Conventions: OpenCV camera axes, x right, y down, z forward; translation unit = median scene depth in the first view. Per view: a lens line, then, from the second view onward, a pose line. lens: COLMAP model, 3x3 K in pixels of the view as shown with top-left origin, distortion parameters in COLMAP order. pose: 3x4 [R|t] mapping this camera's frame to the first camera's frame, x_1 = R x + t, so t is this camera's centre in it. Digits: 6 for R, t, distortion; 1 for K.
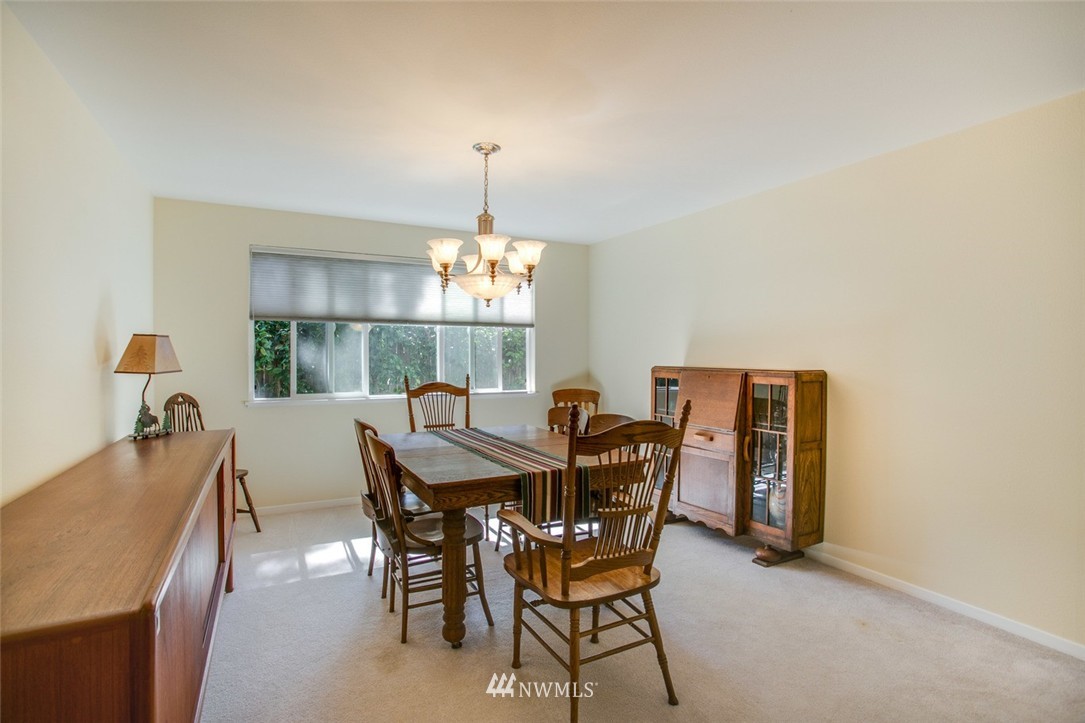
lens RADIAL K [[539.0, 0, 542.2], [0, 539.0, 364.8], [0, 0, 1]] dist [-0.068042, 0.052274]
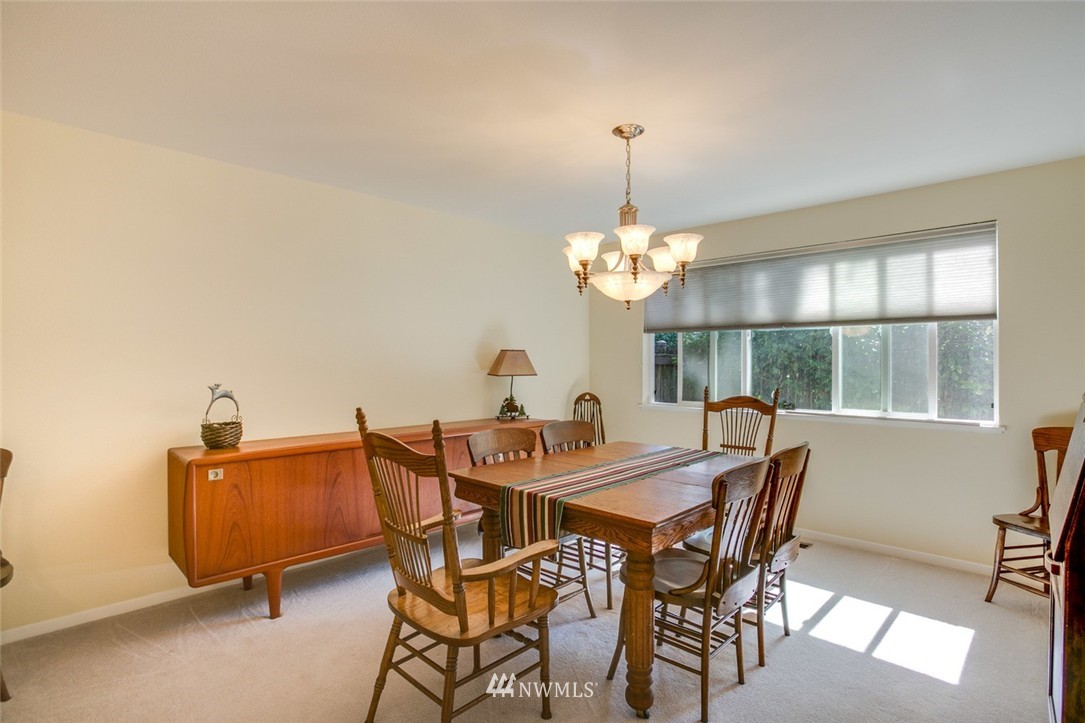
lens RADIAL K [[539.0, 0, 542.2], [0, 539.0, 364.8], [0, 0, 1]] dist [-0.068042, 0.052274]
pose [[0.309417, 0.001857, -0.950925, 0.503822], [-0.019079, 0.999809, -0.004256, -0.006952], [0.950735, 0.019459, 0.309393, 0.432252]]
